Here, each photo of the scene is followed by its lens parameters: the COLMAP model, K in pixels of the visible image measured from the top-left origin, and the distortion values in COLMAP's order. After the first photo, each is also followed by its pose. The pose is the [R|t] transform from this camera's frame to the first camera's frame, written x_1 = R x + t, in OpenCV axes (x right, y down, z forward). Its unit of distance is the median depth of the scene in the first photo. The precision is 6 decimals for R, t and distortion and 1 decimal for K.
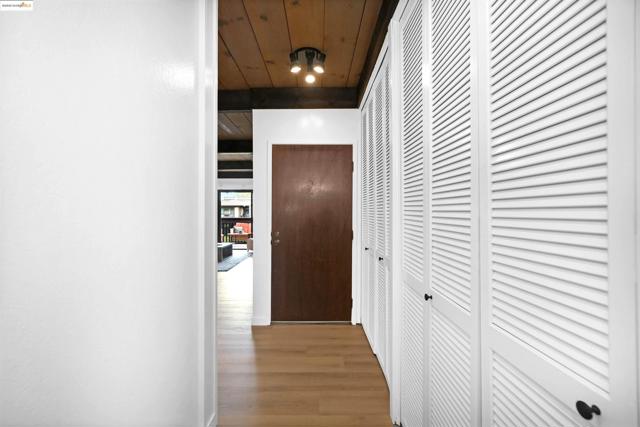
lens RADIAL K [[277.2, 0, 317.6], [0, 277.2, 217.0], [0, 0, 1]] dist [0.001477, 0.000381]
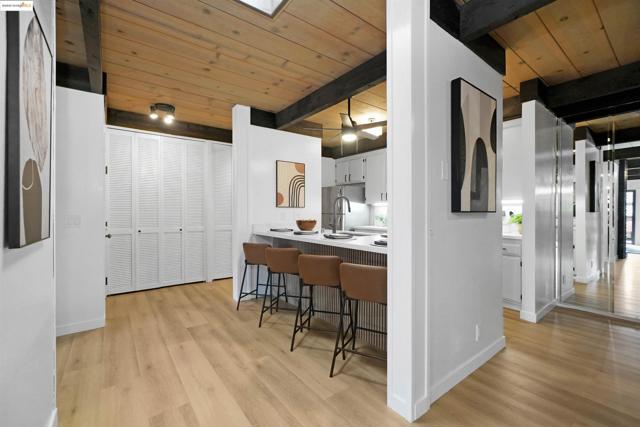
lens RADIAL K [[273.9, 0, 316.1], [0, 273.9, 210.8], [0, 0, 1]] dist [-0.001119, 0.000096]
pose [[-0.604033, 0.003680, 0.796951, -1.404744], [0.018623, 0.999781, 0.009499, 0.006805], [-0.796741, 0.020579, -0.603970, 0.984767]]
